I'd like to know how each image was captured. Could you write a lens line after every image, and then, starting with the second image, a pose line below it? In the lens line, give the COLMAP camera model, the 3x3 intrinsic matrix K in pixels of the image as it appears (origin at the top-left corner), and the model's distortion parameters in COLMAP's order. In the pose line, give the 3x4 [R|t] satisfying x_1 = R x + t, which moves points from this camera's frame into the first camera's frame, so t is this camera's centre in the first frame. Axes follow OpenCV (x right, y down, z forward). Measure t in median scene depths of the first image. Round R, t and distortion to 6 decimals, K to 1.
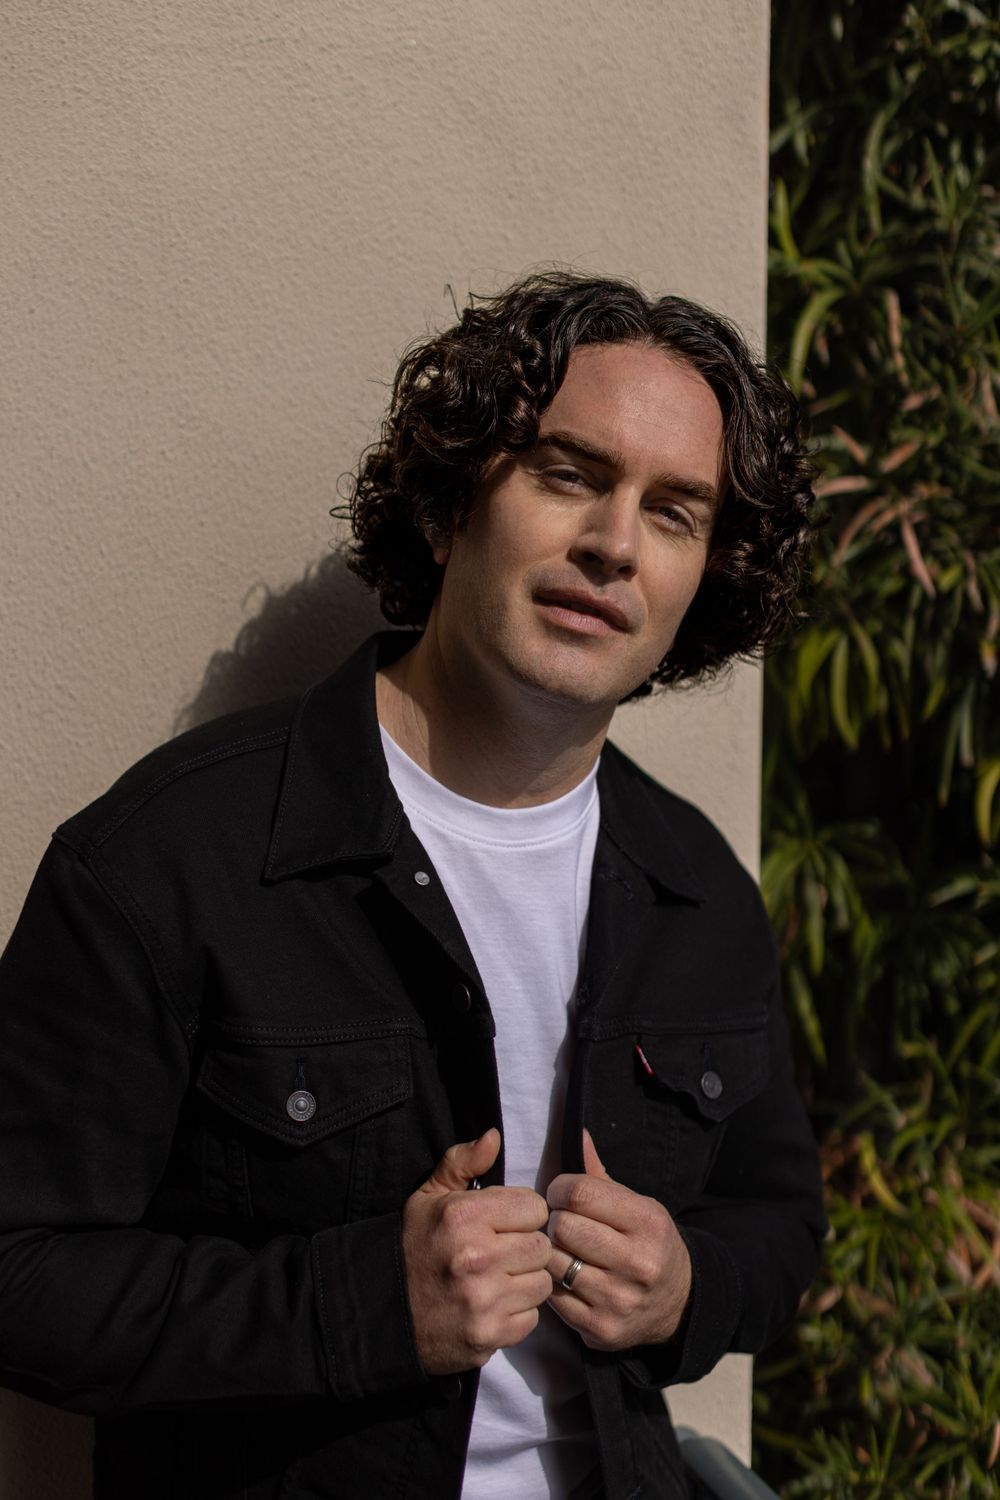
lens RADIAL K [[2252.1, 0, 500.0], [0, 2252.1, 750.0], [0, 0, 1]] dist [0.003508, 0.027969]
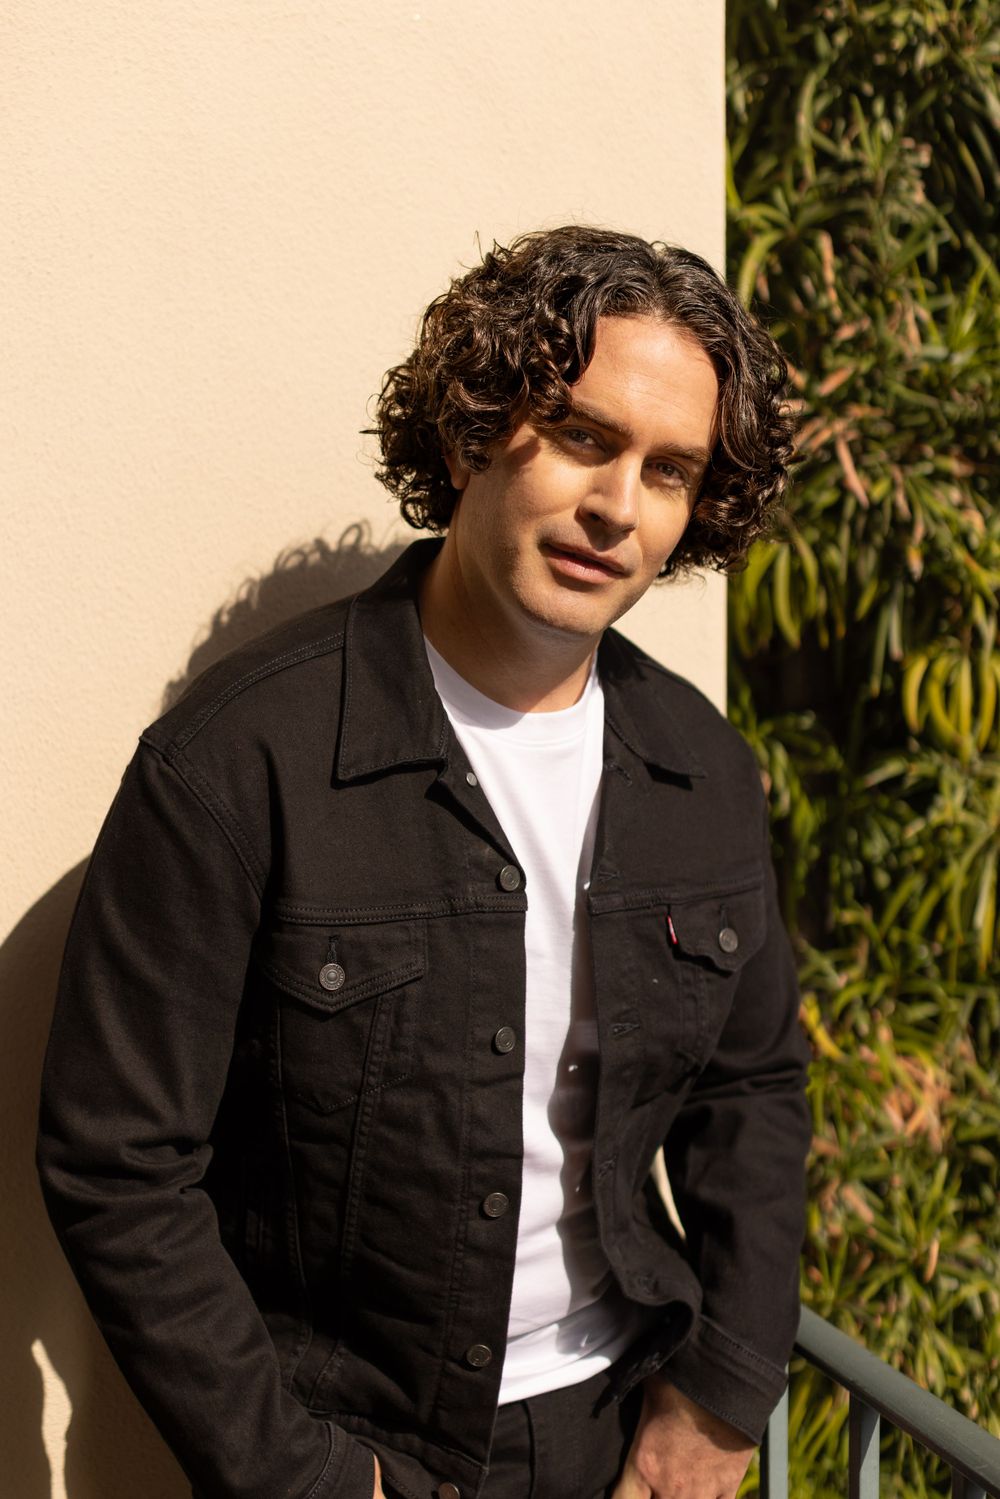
lens RADIAL K [[2258.7, 0, 499.5], [0, 2258.7, 721.9], [0, 0, 1]] dist [0.004736, 0.031676]
pose [[0.998438, -0.019204, 0.052468, -0.051263], [0.018737, 0.999780, 0.009384, 0.025343], [-0.052637, -0.008387, 0.998578, -0.114624]]
